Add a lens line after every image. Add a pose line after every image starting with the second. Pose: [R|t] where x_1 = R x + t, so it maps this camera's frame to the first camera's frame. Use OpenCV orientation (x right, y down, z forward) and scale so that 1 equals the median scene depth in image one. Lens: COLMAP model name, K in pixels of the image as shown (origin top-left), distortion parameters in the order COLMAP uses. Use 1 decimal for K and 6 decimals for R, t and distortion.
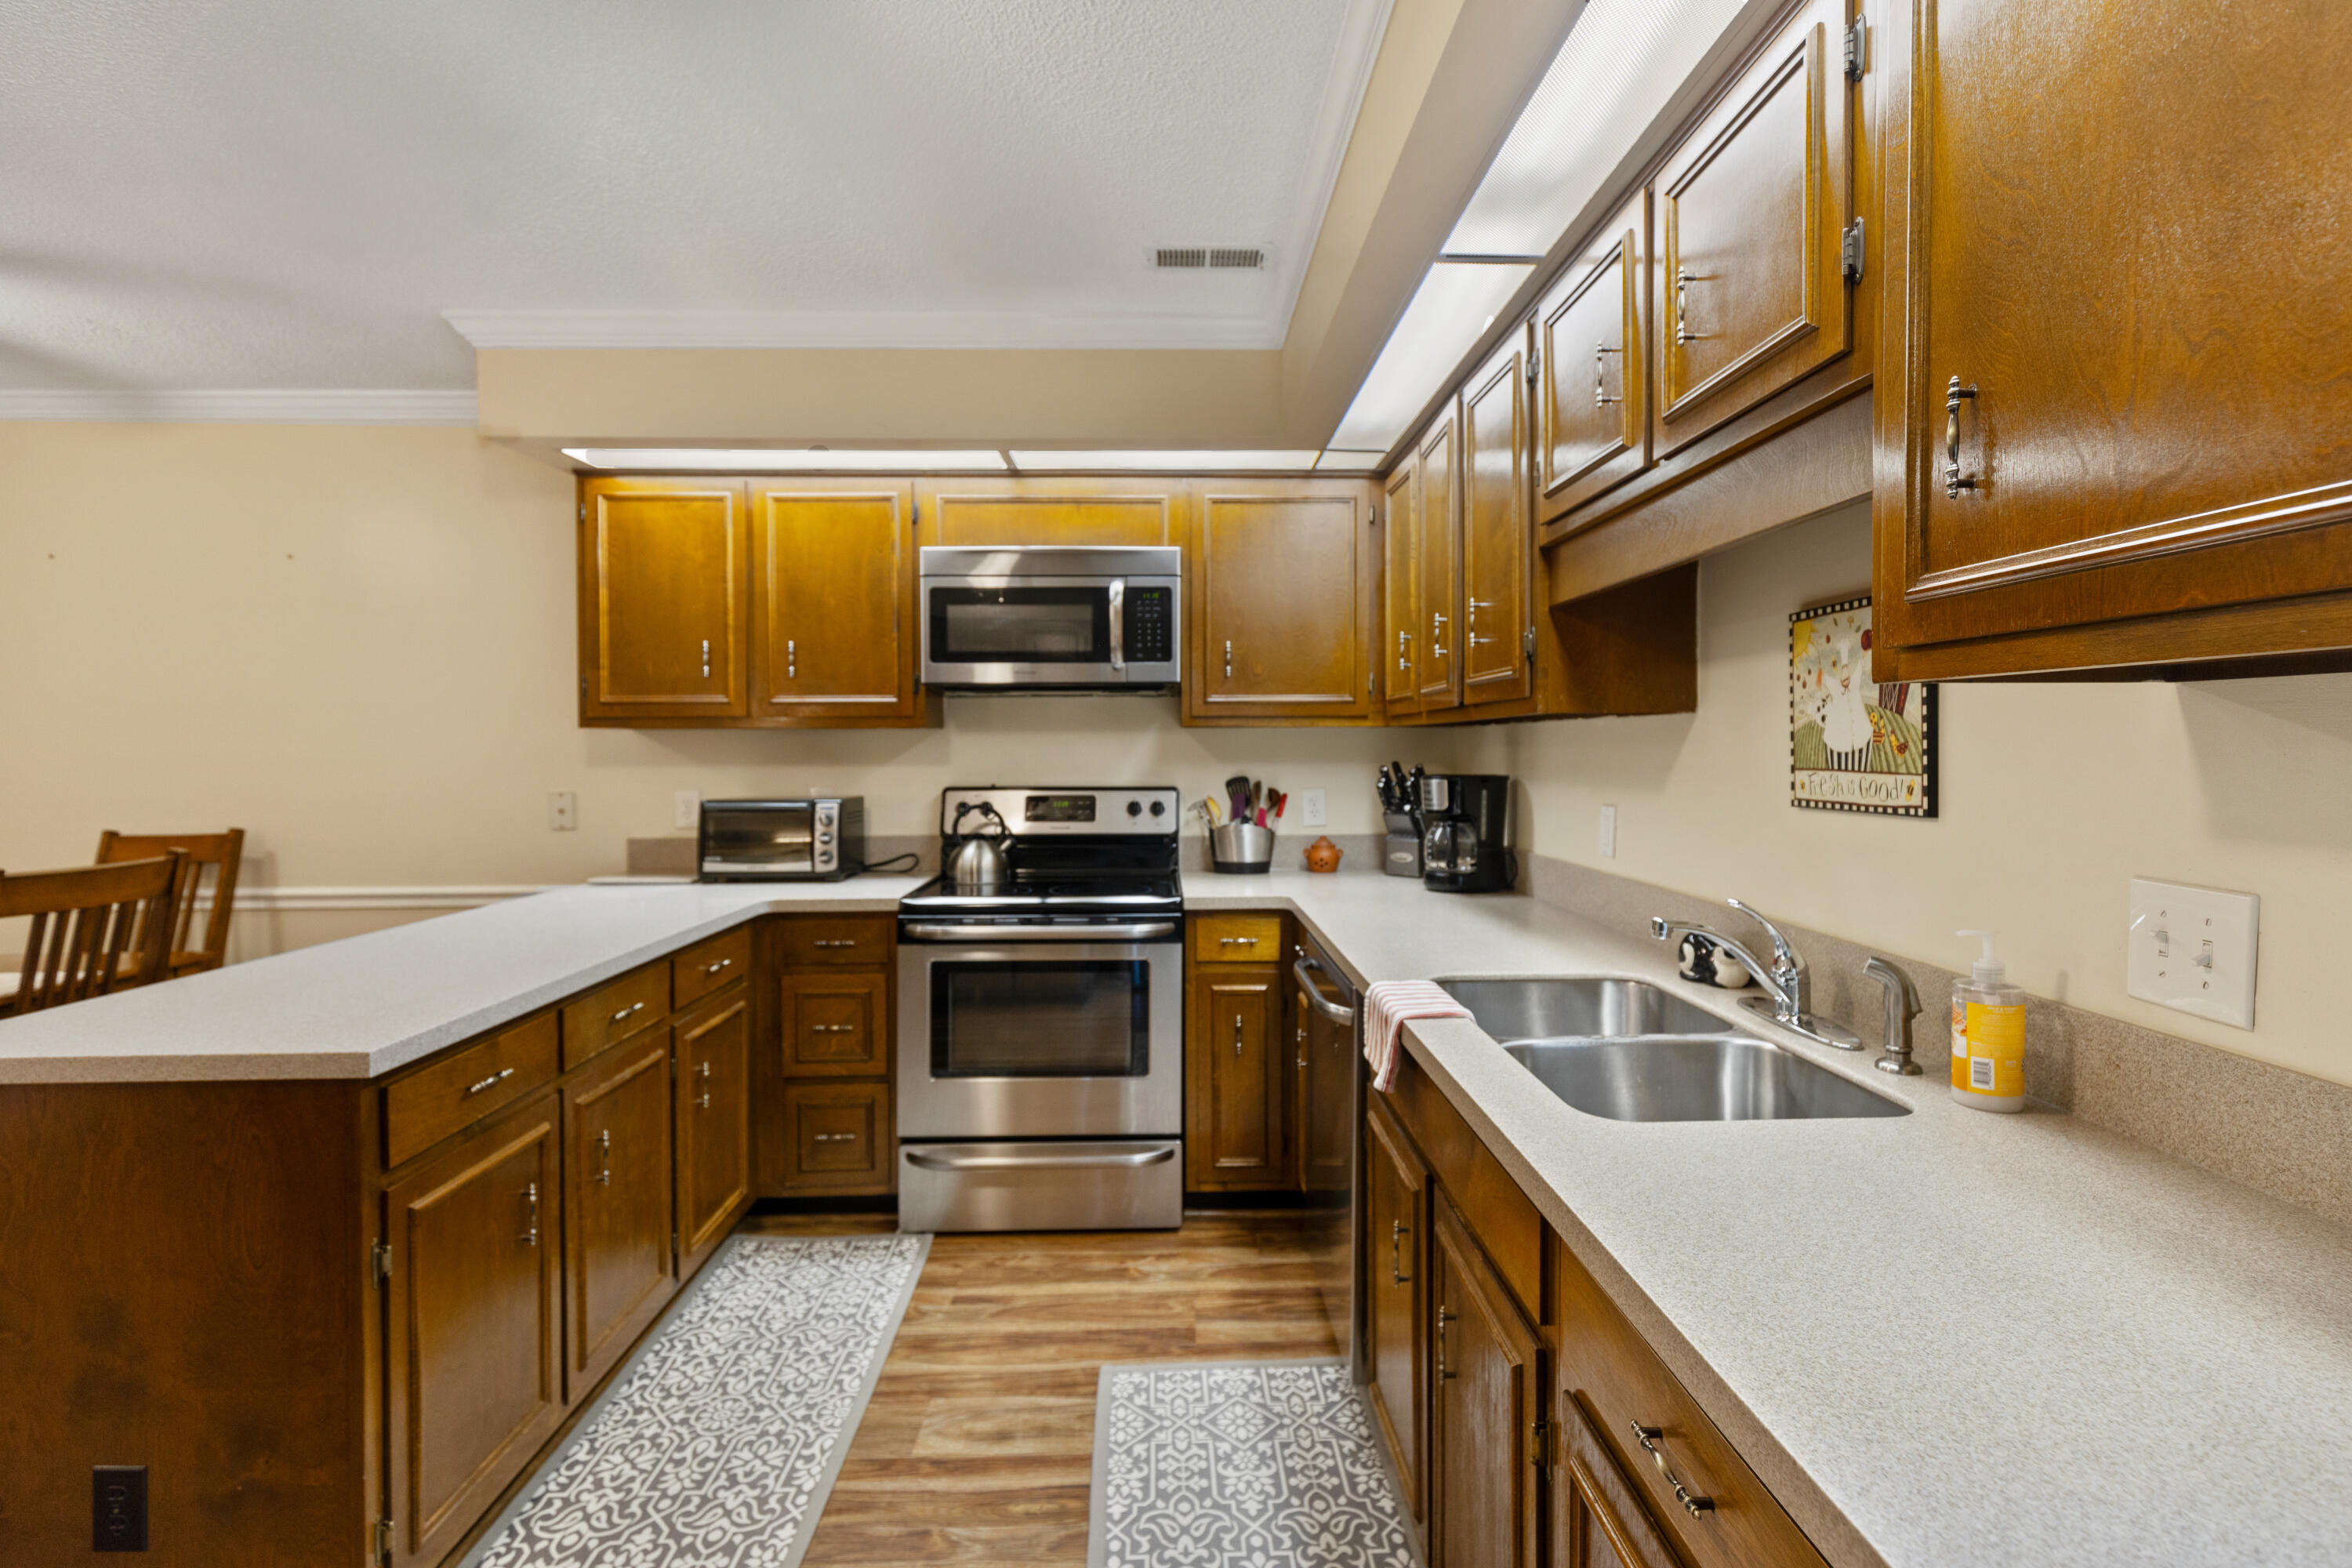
lens RADIAL K [[1070.0, 0, 1185.3], [0, 1070.0, 760.3], [0, 0, 1]] dist [0.005624, -0.002122]
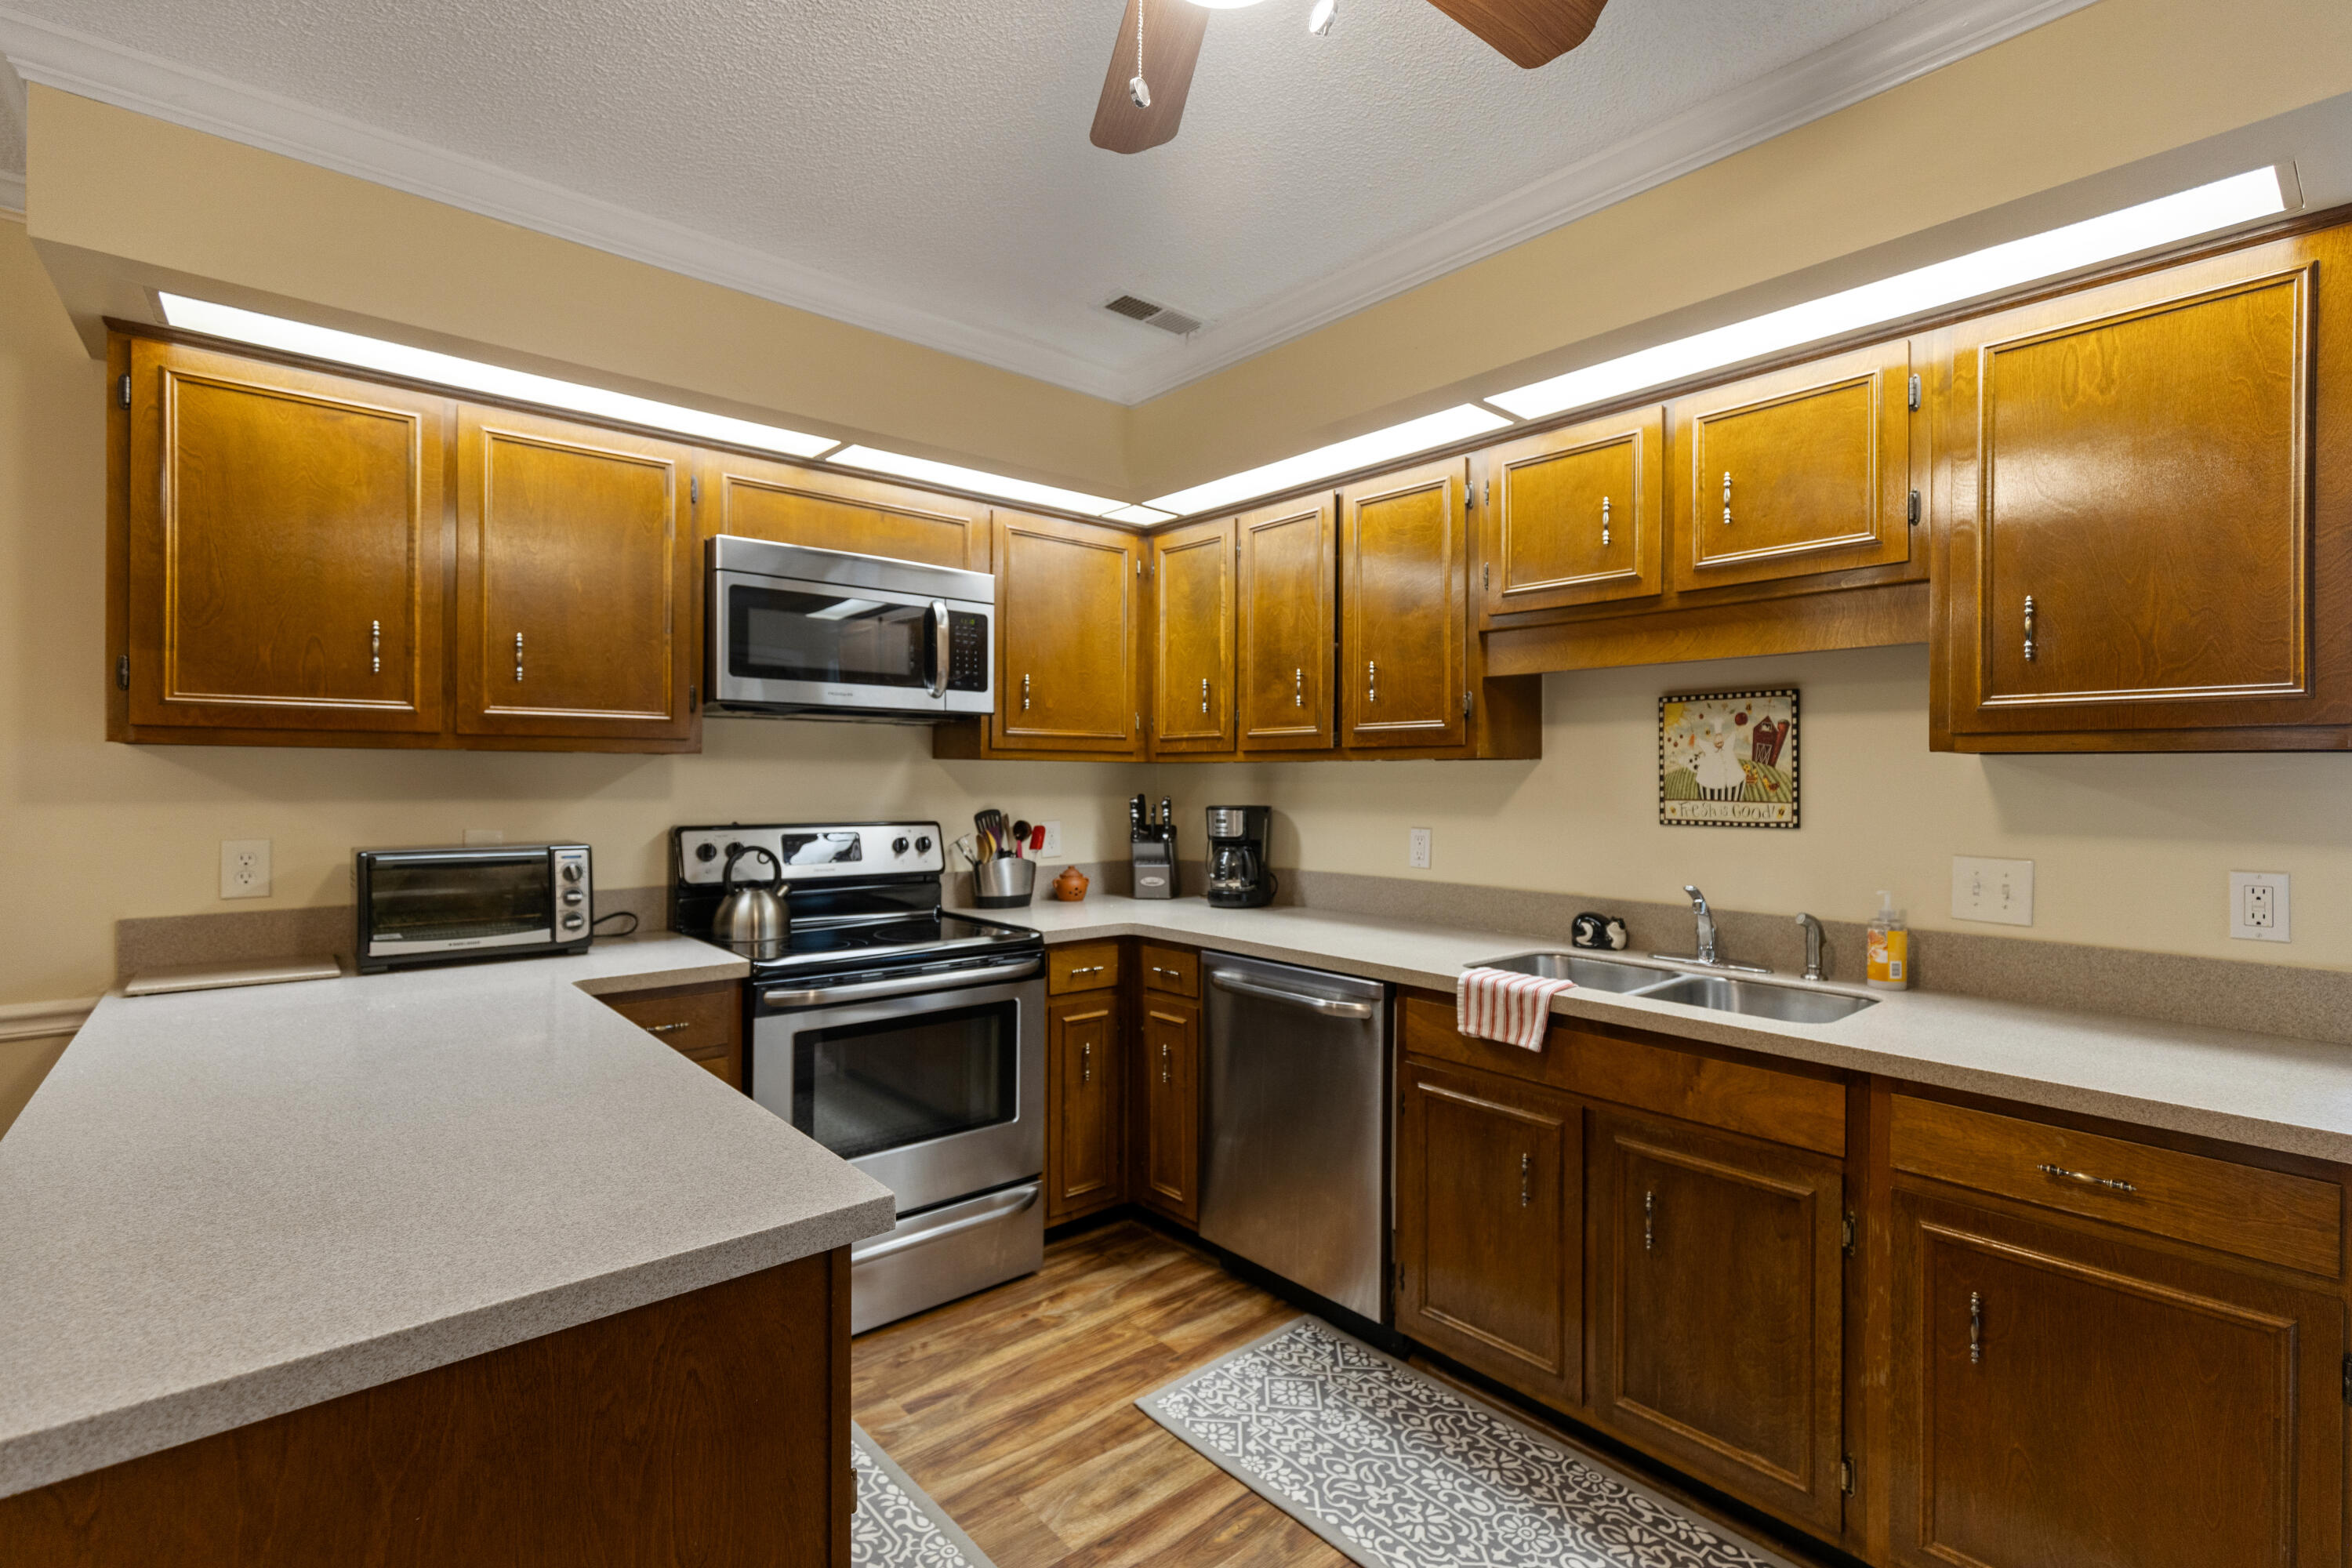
lens RADIAL K [[1070.0, 0, 1180.4], [0, 1070.0, 776.4], [0, 0, 1]] dist [0.005624, -0.002122]
pose [[0.771869, 0.009884, 0.635704, -0.640682], [-0.000559, 0.999889, -0.014867, -0.001362], [-0.635781, 0.011120, 0.771789, 0.184277]]
